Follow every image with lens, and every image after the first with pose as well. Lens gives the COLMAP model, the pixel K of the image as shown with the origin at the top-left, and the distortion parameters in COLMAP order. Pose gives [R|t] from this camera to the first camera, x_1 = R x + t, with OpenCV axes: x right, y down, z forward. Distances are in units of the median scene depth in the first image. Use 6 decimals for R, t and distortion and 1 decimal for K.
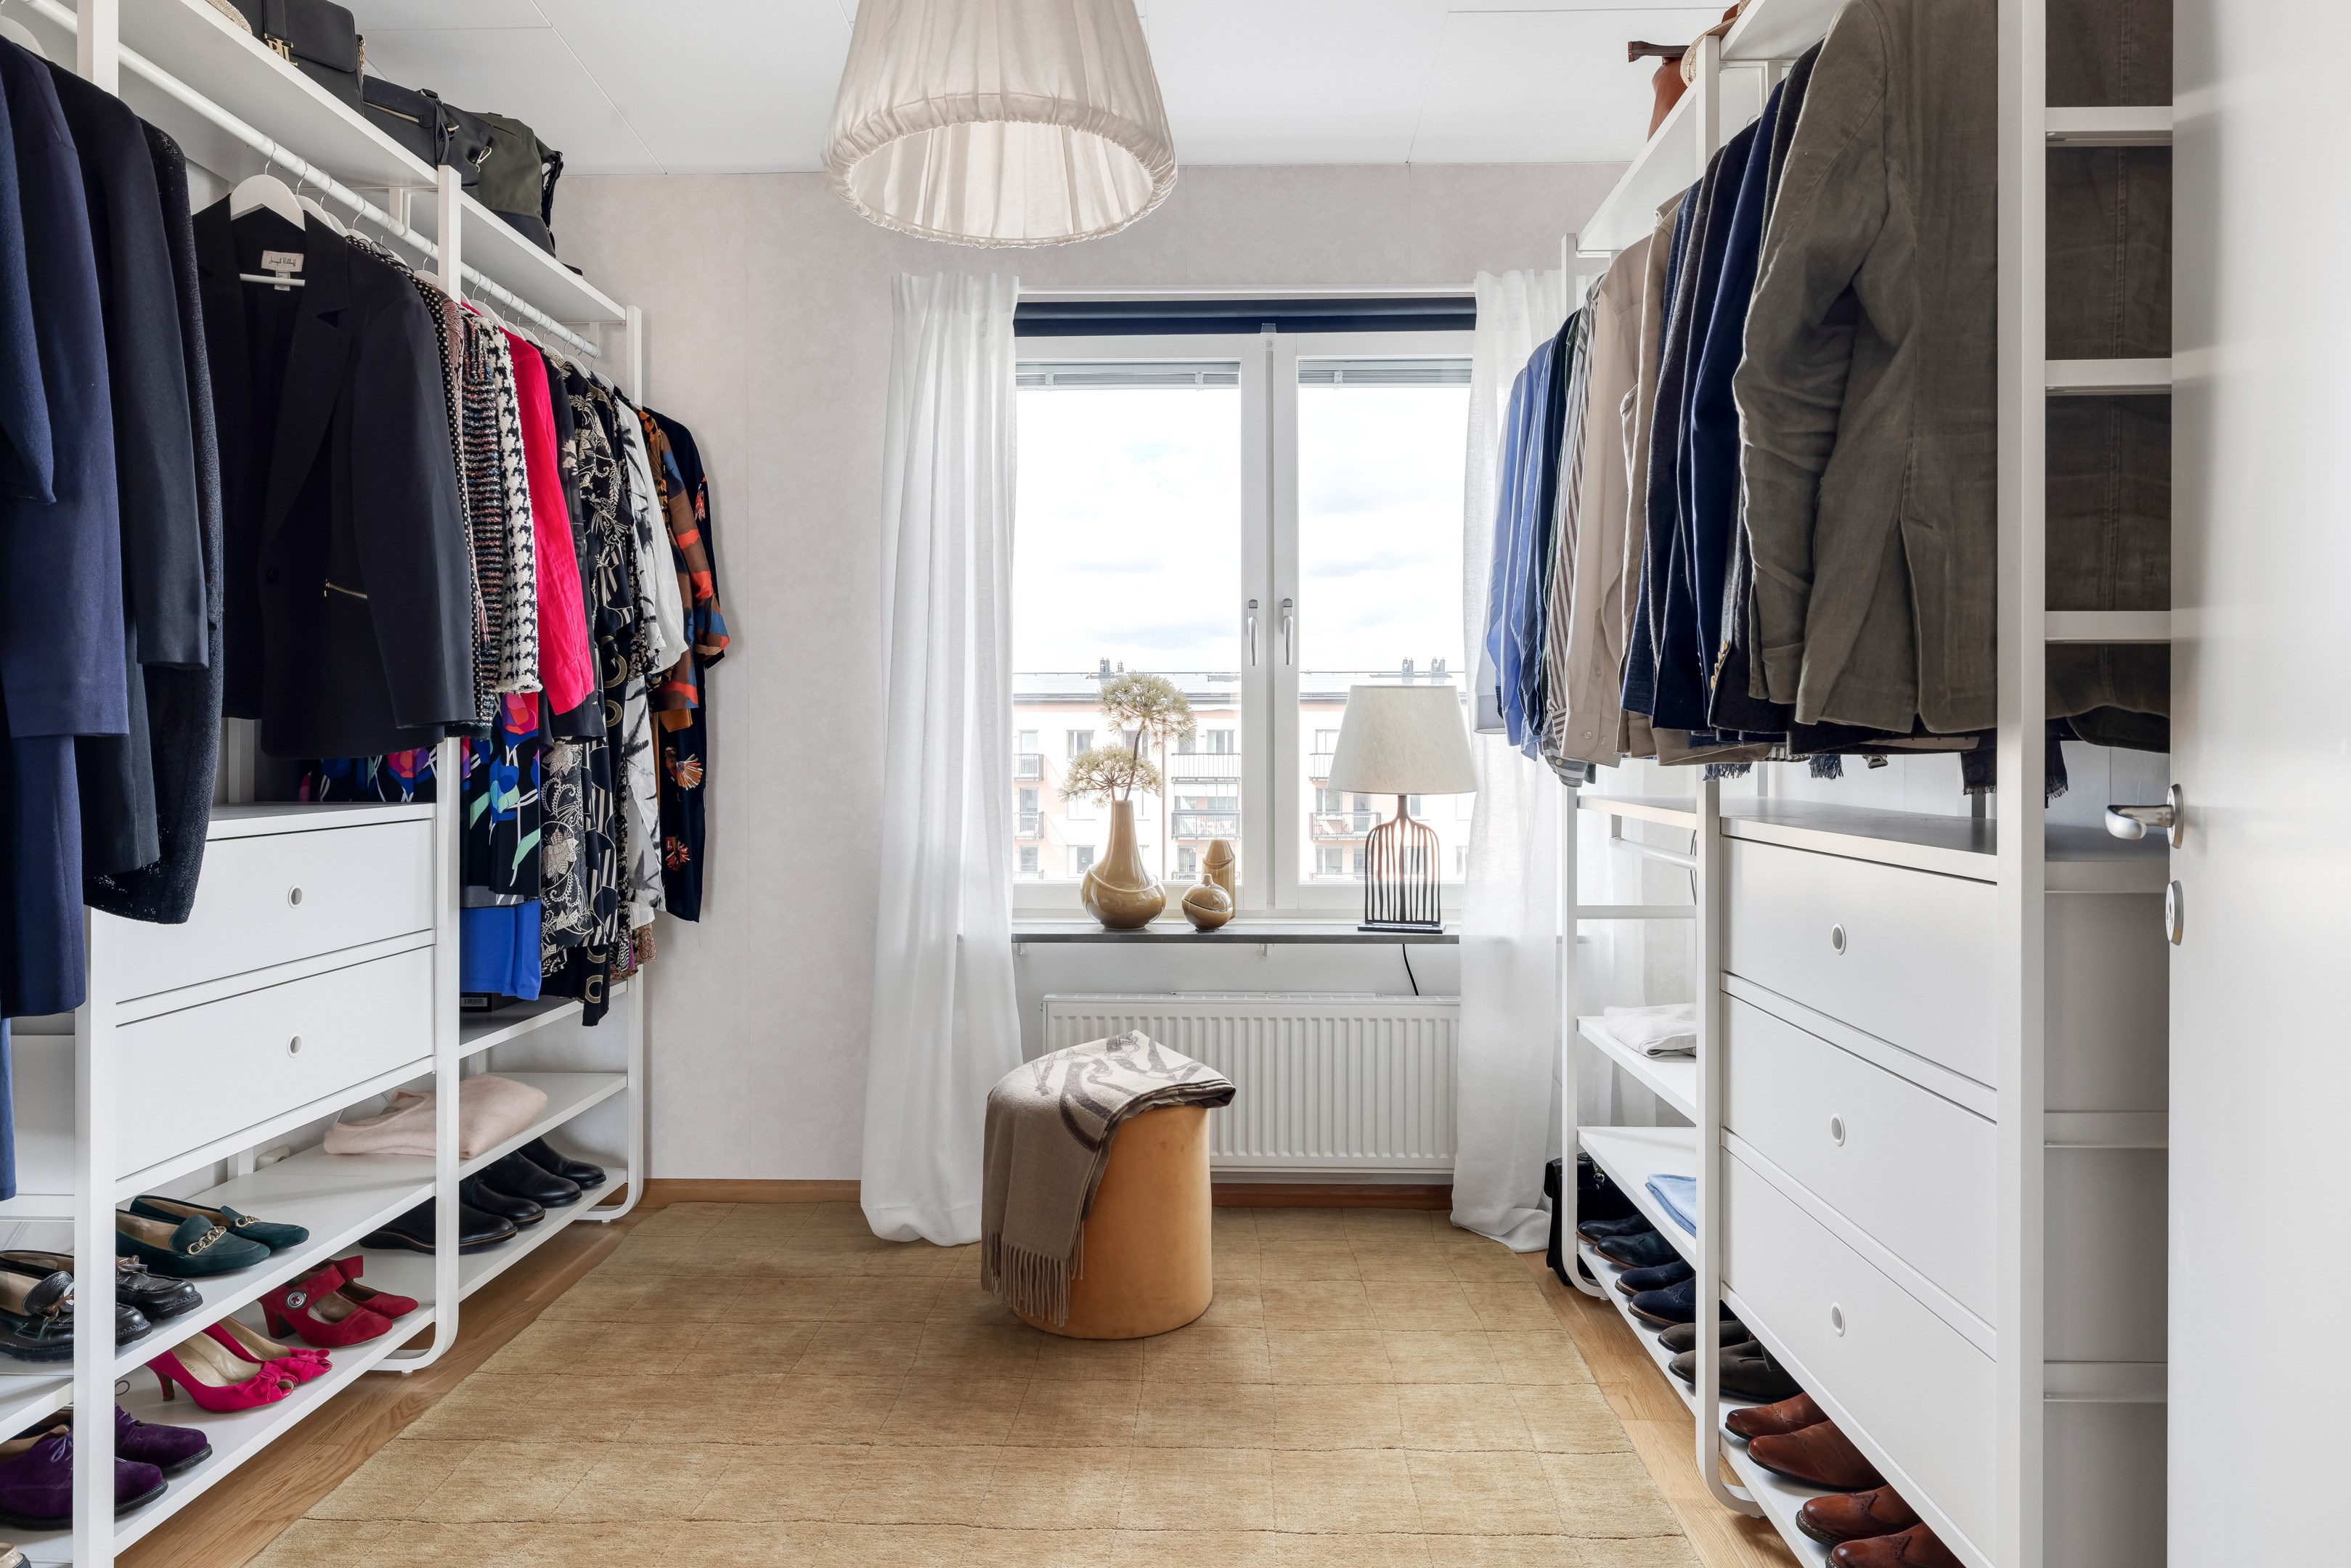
lens RADIAL K [[1439.1, 0, 1175.5], [0, 1439.1, 784.0], [0, 0, 1]] dist [0.002821, 0.000859]
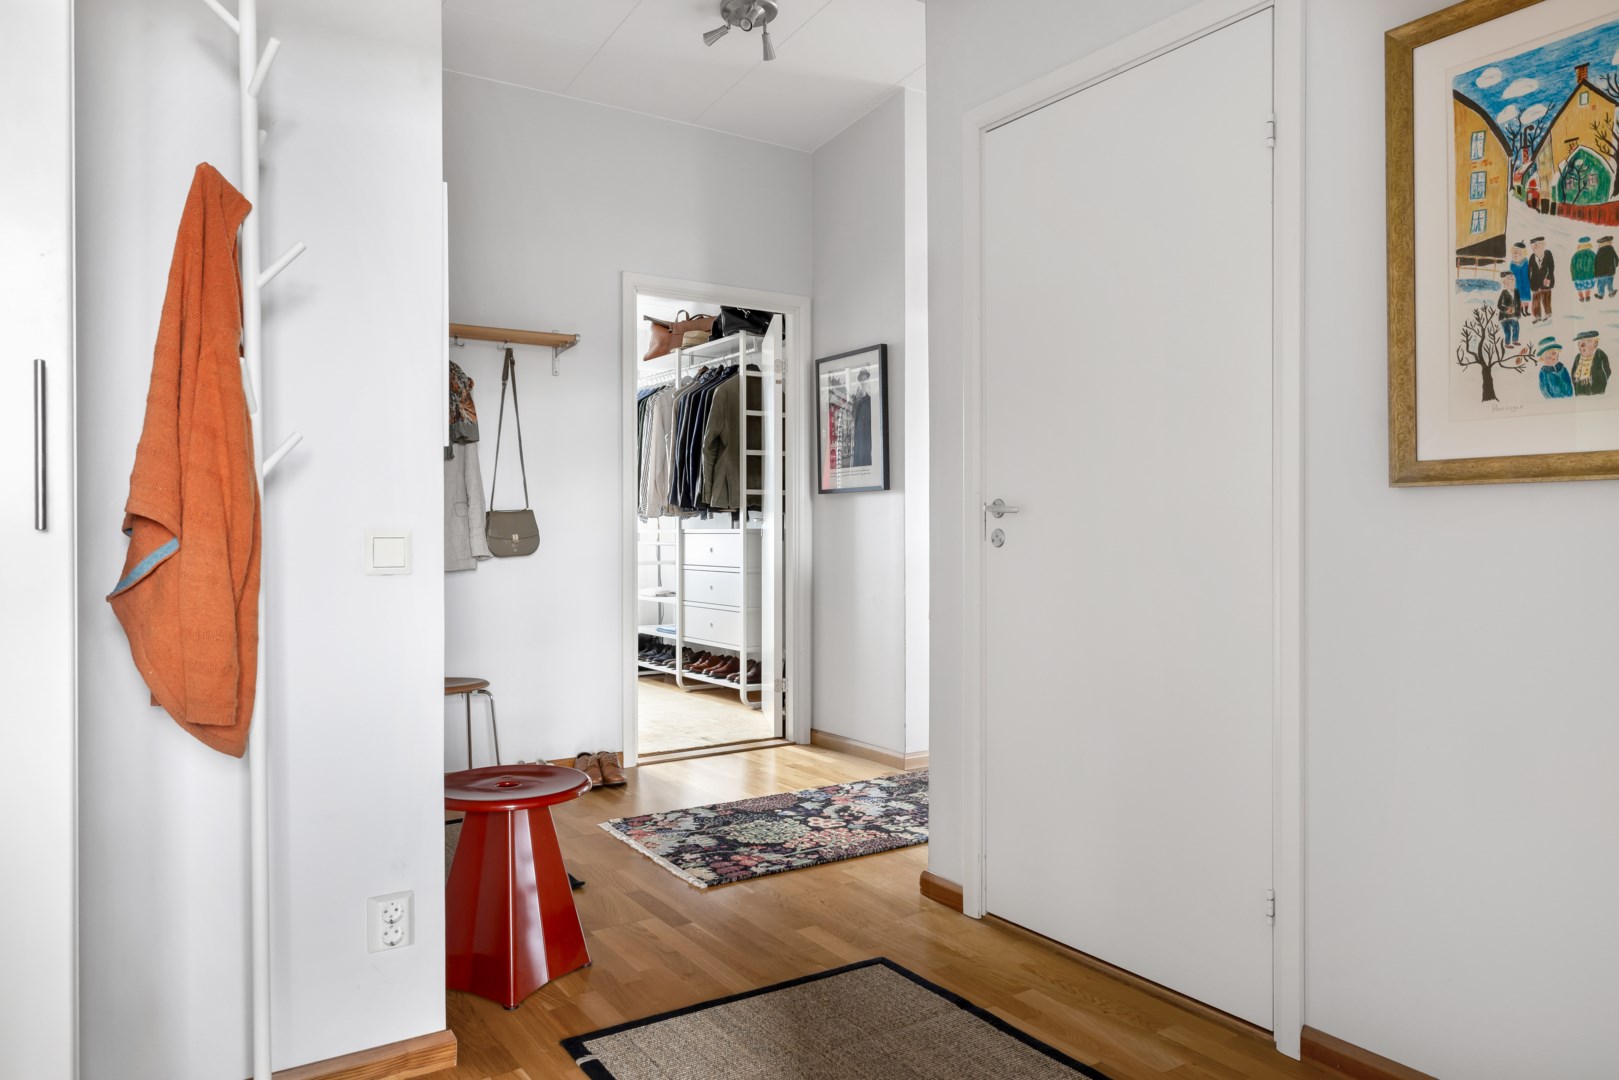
lens RADIAL K [[1108.3, 0, 809.5], [0, 1108.3, 540.0], [0, 0, 1]] dist [-0.000787, 0.000374]
pose [[0.821597, 0.006743, 0.570028, -1.793589], [0.003890, 0.999840, -0.017435, 0.171715], [-0.570055, 0.016542, 0.821440, -2.912089]]
